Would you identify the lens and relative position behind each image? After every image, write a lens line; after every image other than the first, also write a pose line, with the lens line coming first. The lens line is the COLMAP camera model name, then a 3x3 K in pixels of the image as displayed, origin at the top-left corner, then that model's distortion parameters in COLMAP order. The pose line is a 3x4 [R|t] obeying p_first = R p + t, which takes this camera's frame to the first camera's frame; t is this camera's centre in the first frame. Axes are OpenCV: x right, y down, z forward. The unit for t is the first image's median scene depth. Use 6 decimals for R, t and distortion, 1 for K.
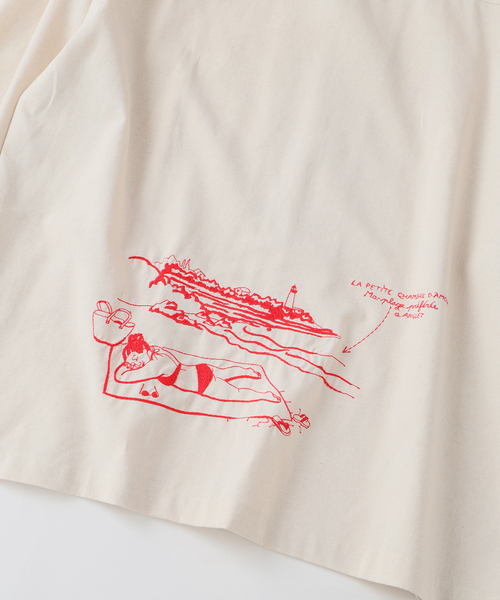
lens RADIAL K [[943.4, 0, 250.0], [0, 943.4, 300.0], [0, 0, 1]] dist [0.117564, 0.020150]
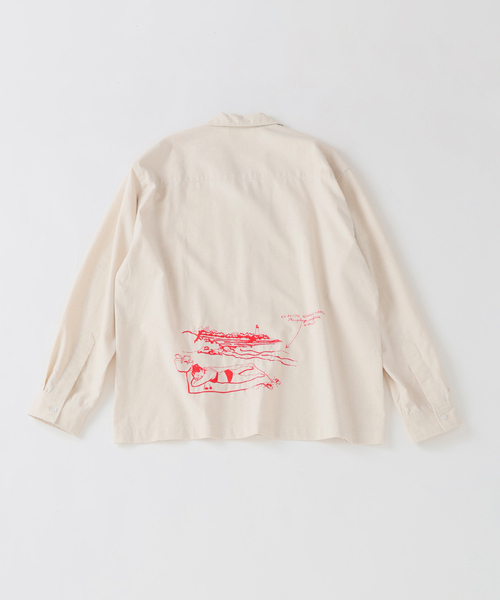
lens RADIAL K [[748.6, 0, 250.0], [0, 748.6, 300.0], [0, 0, 1]] dist [-0.002276, -0.000510]
pose [[0.961657, -0.267418, 0.060865, -0.061120], [0.270980, 0.960676, -0.060595, 0.031293], [-0.042267, 0.074764, 0.996305, -0.771380]]
